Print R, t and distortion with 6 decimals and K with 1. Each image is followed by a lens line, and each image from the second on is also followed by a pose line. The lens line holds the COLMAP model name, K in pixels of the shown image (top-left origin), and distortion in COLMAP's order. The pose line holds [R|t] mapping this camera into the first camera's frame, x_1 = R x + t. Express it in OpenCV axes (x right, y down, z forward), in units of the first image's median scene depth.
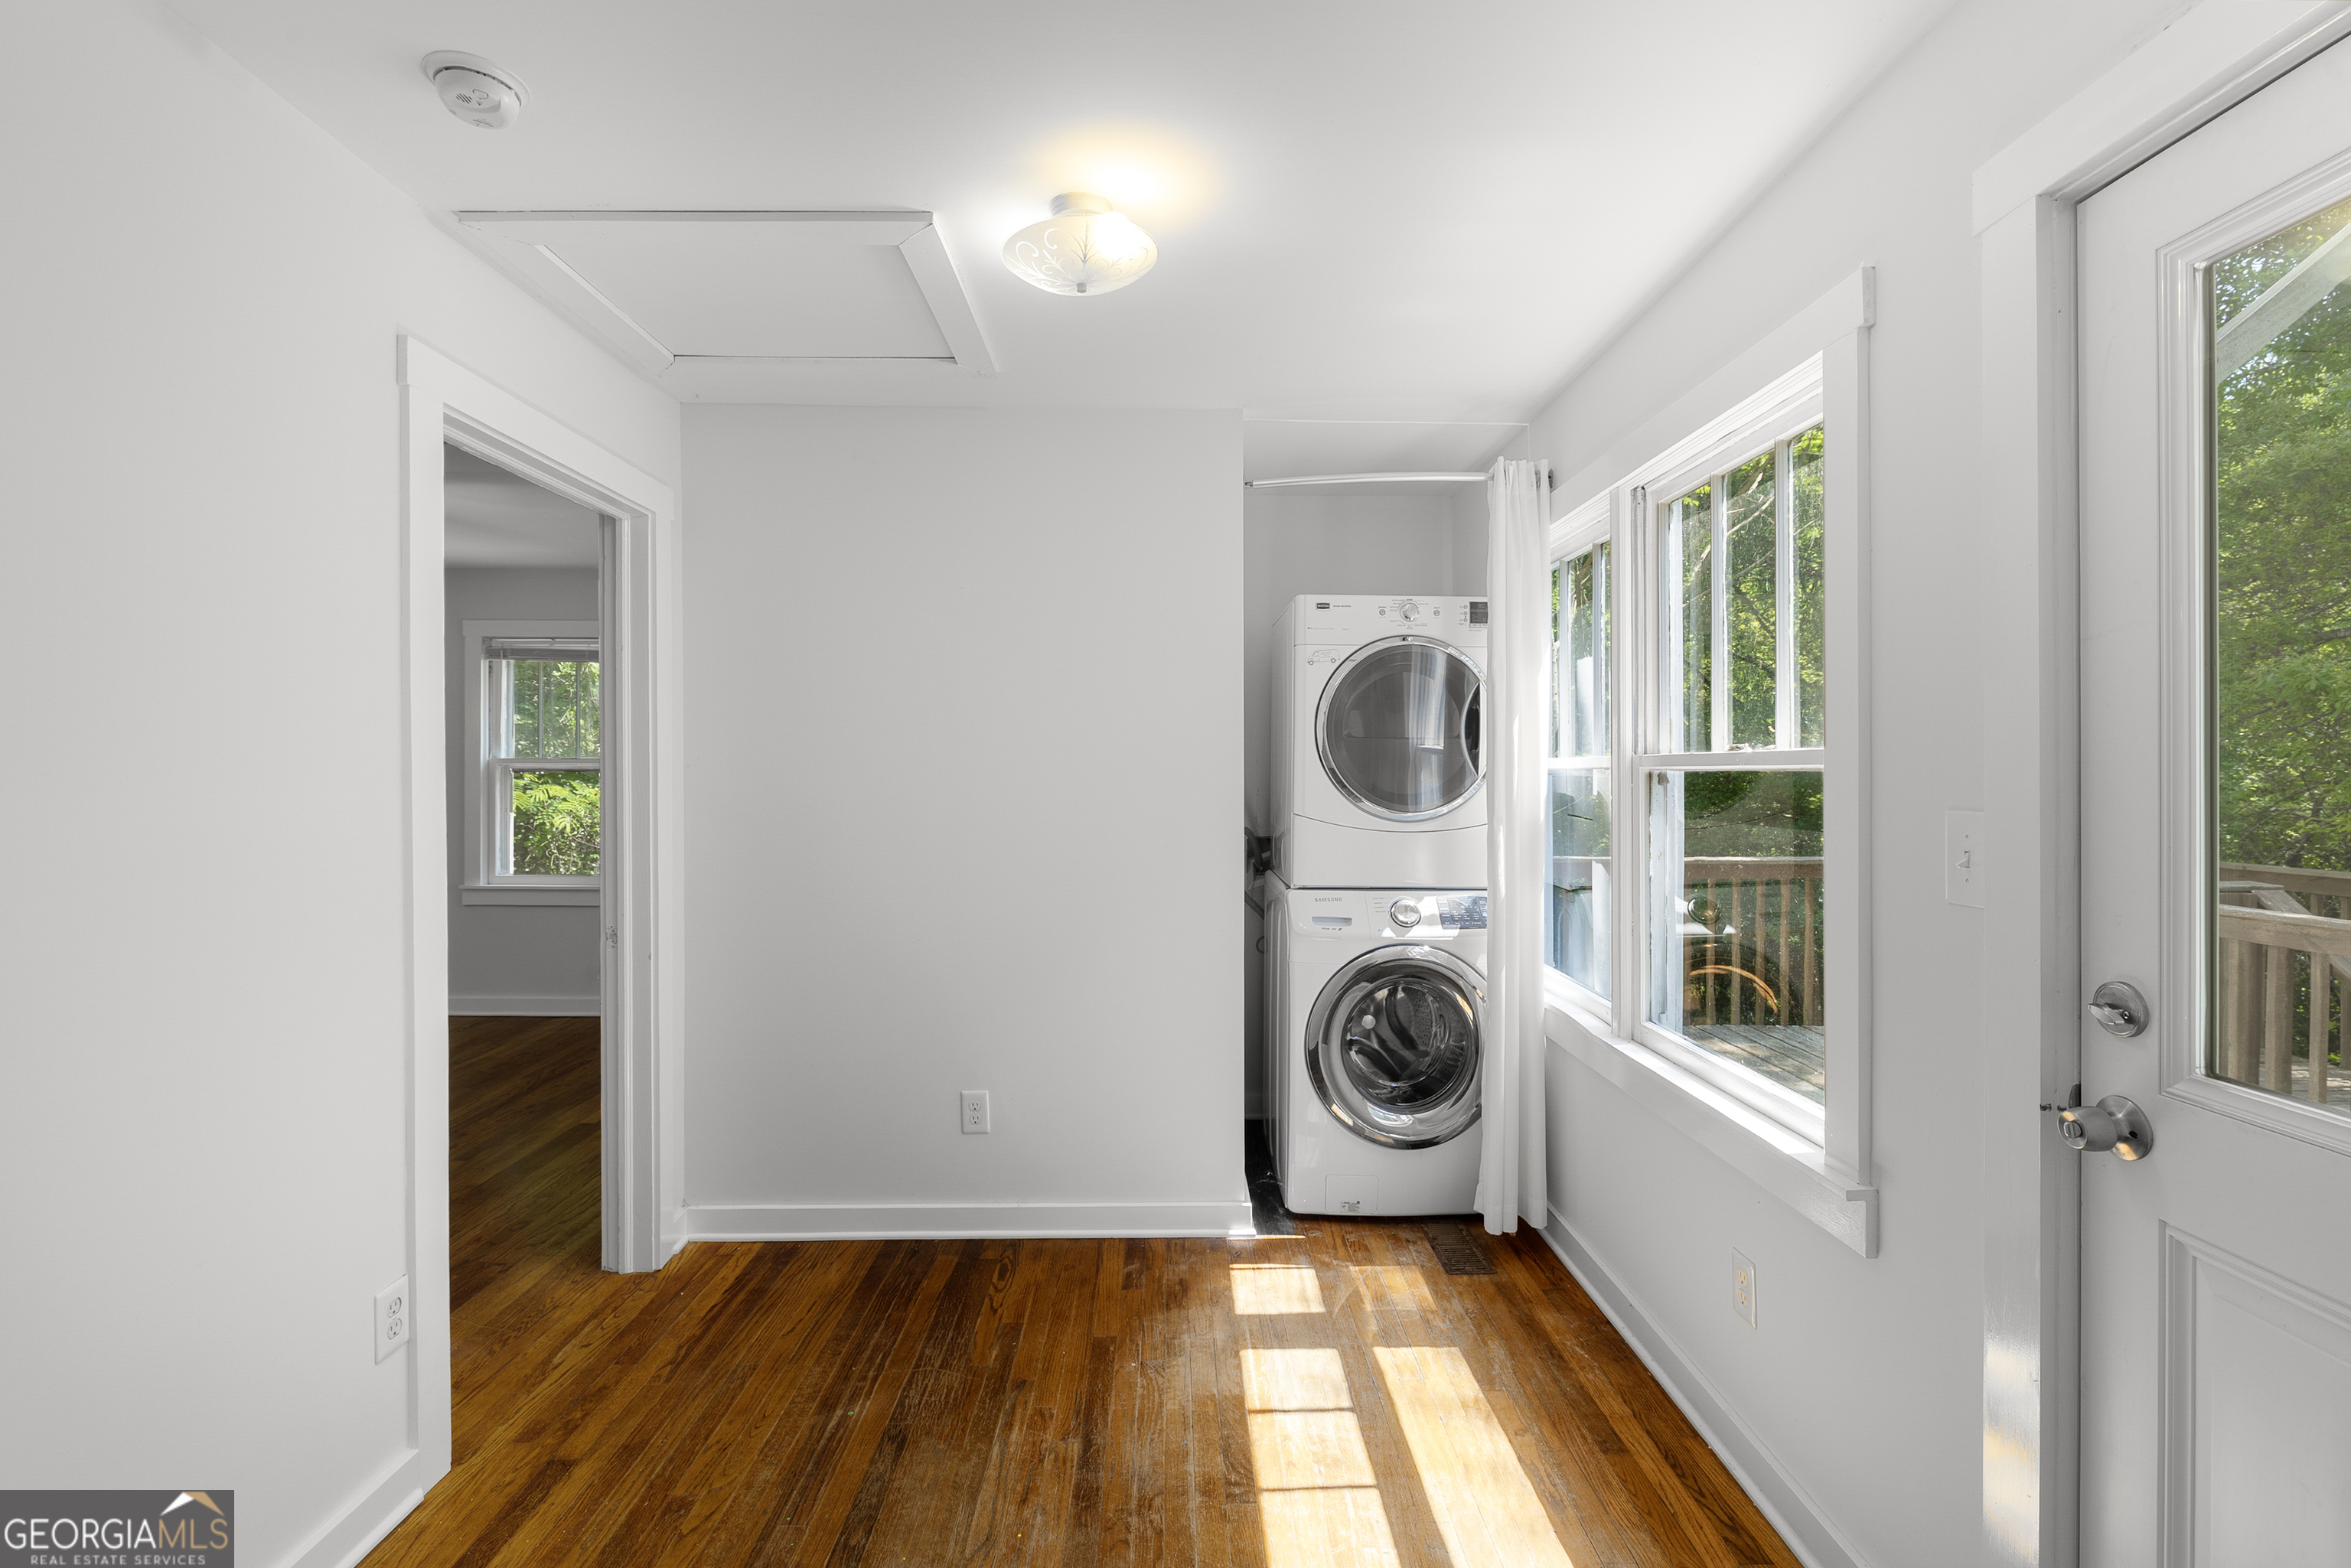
lens RADIAL K [[1046.7, 0, 1180.2], [0, 1046.7, 775.5], [0, 0, 1]] dist [0.001535, 0.000275]
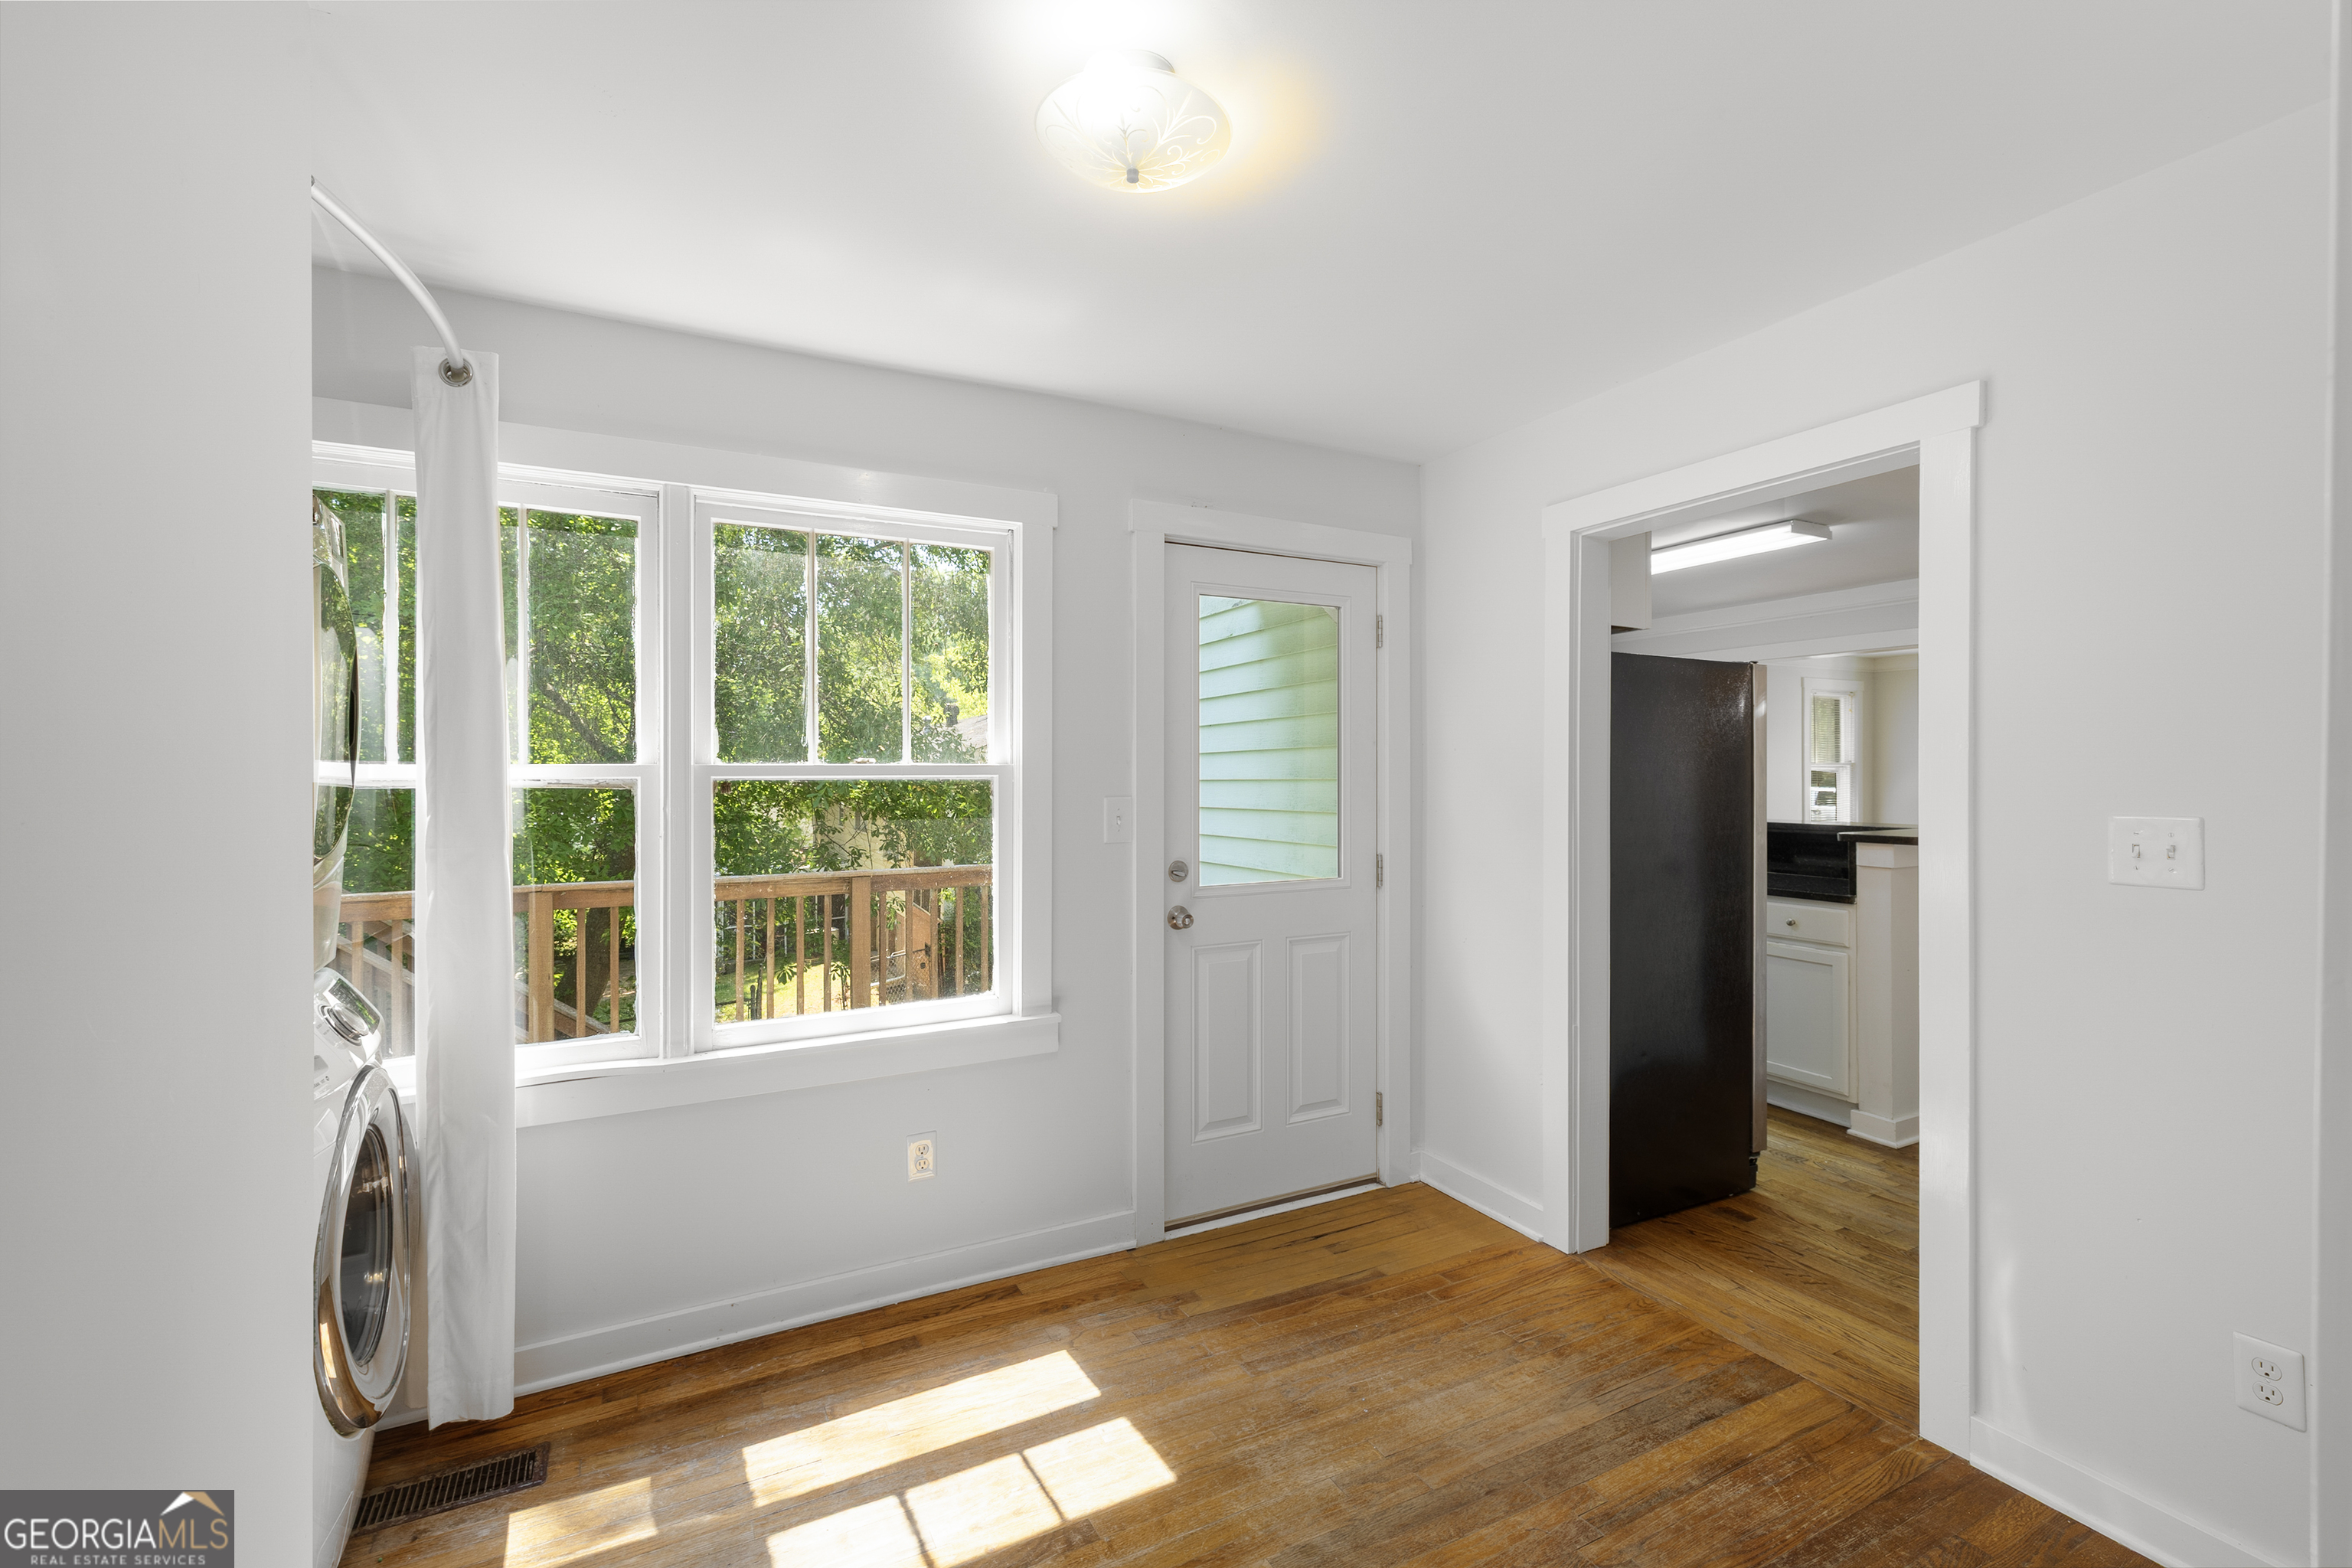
lens RADIAL K [[1011.1, 0, 1174.2], [0, 1011.1, 773.9], [0, 0, 1]] dist [-0.000804, -0.000133]
pose [[-0.451897, -0.003216, 0.892064, -0.684753], [0.004838, 0.999970, 0.006055, -0.019396], [-0.892057, 0.007052, -0.451868, 1.121871]]
